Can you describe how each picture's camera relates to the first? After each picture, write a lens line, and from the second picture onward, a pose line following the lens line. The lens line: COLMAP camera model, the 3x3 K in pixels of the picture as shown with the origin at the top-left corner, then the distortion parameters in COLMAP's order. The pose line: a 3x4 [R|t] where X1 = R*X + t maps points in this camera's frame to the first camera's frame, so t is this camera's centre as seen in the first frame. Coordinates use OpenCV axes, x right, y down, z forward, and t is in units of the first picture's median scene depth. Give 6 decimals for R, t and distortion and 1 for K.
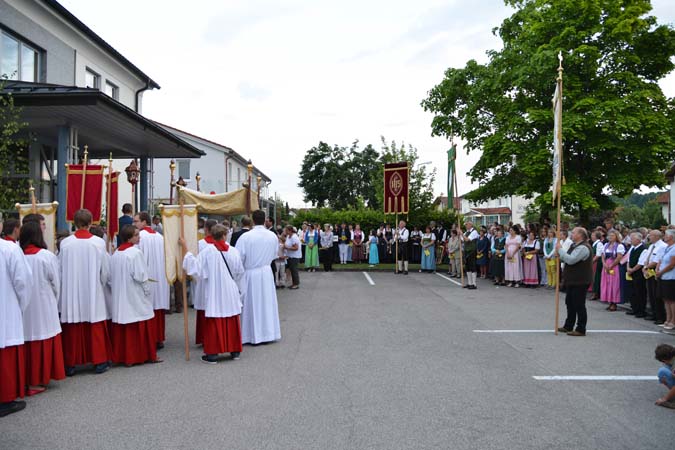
lens RADIAL K [[477.7, 0, 337.5], [0, 477.7, 225.0], [0, 0, 1]] dist [-0.089321, 0.000770]
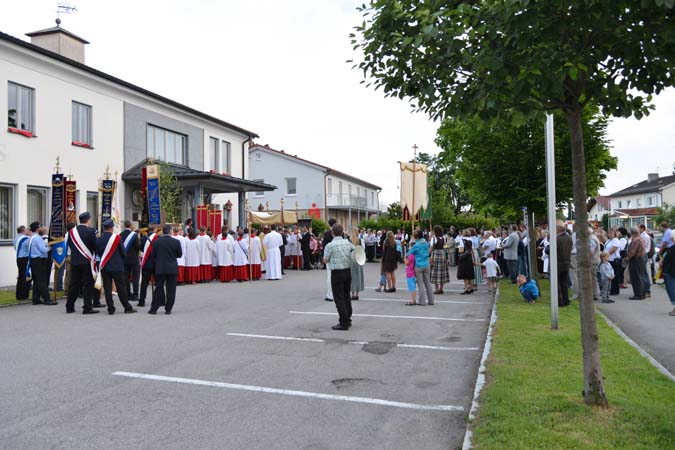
lens RADIAL K [[561.2, 0, 337.5], [0, 561.2, 225.0], [0, 0, 1]] dist [0.000592, 0.000303]
pose [[0.955676, -0.014480, -0.294063, 0.734466], [0.011466, 0.999863, -0.011973, 0.008644], [0.294196, 0.008071, 0.955711, -1.205028]]
